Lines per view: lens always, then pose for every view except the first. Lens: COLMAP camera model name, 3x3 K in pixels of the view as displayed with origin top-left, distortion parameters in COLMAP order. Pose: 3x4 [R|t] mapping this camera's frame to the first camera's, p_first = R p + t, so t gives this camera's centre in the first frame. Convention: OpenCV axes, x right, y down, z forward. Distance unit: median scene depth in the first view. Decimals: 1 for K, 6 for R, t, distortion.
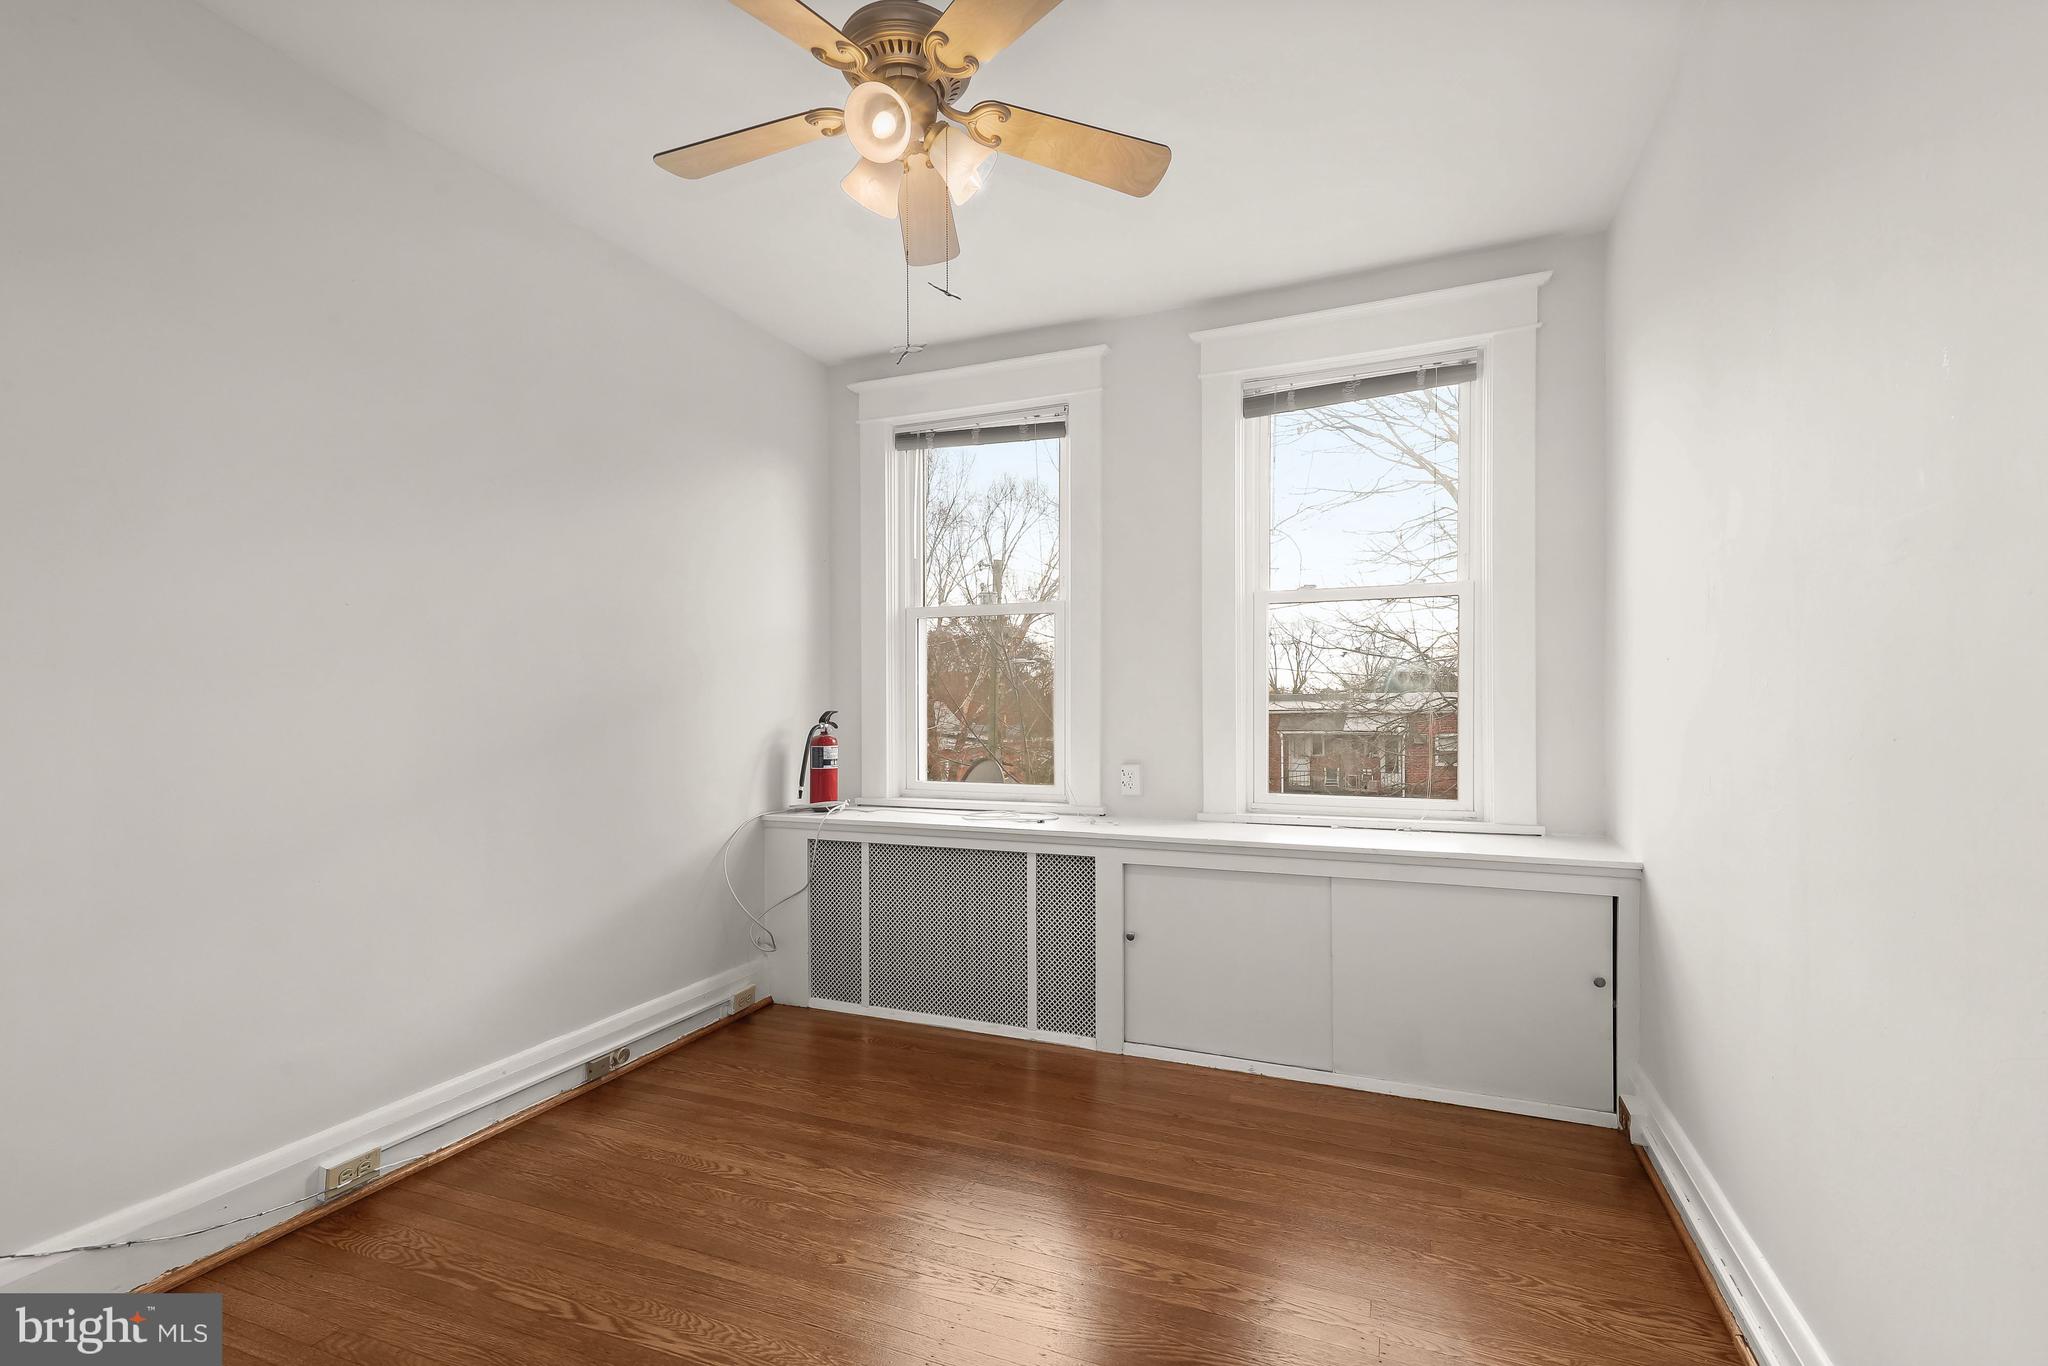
lens RADIAL K [[915.5, 0, 1030.5], [0, 915.5, 688.6], [0, 0, 1]] dist [0.022641, 0.000042]
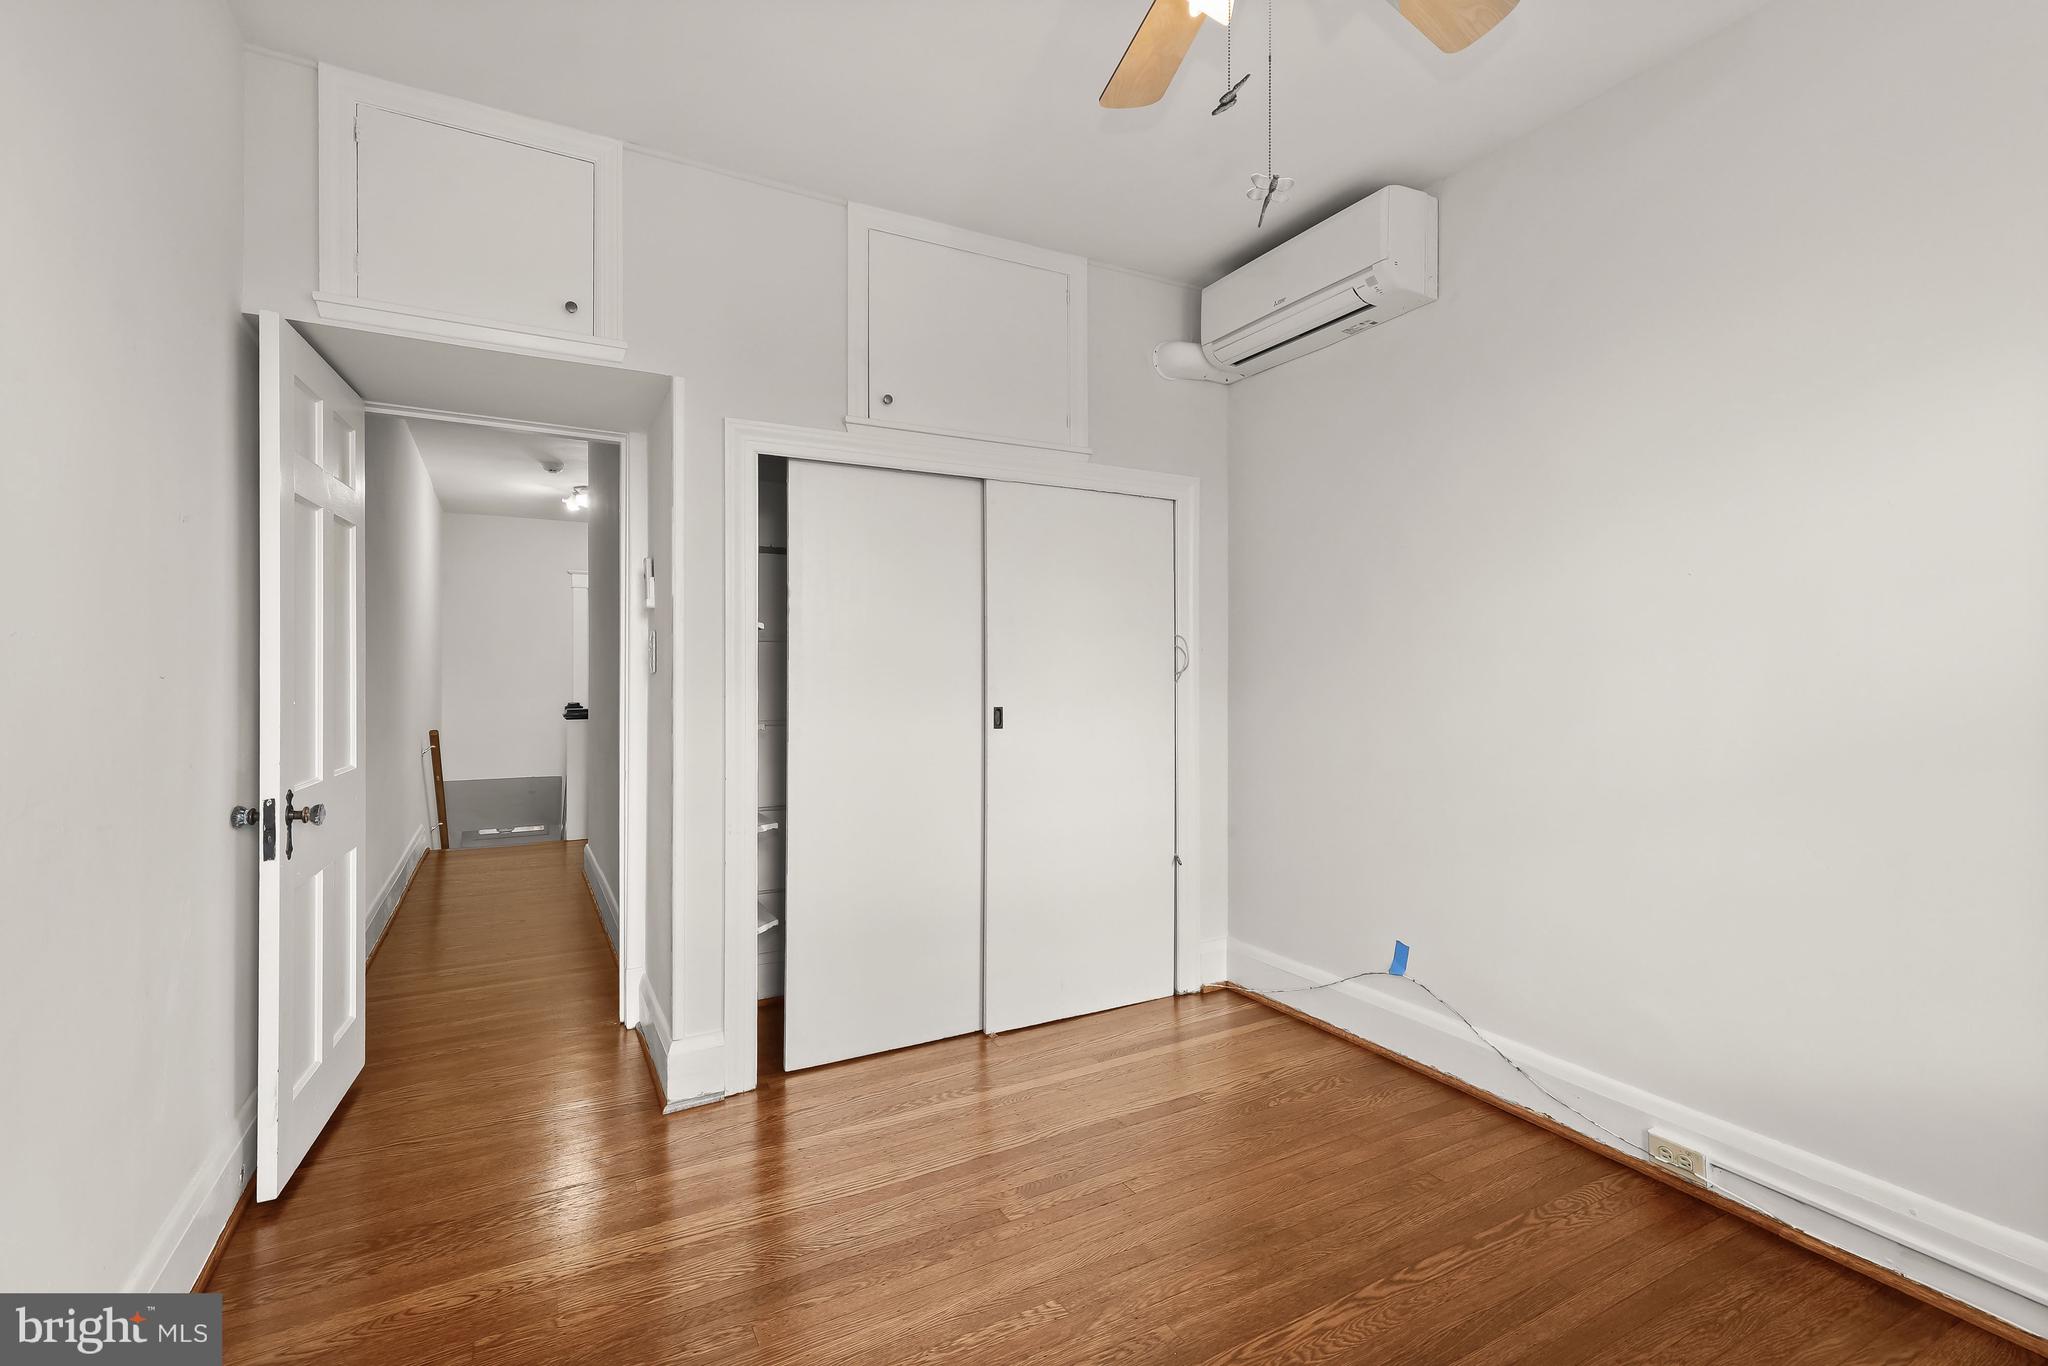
lens RADIAL K [[915.5, 0, 1030.5], [0, 915.5, 688.6], [0, 0, 1]] dist [0.022641, 0.000042]
pose [[-0.618660, 0.009017, -0.785607, 0.469362], [0.008376, 0.999953, 0.004881, 0.026092], [0.785614, -0.003561, -0.618706, 1.154161]]
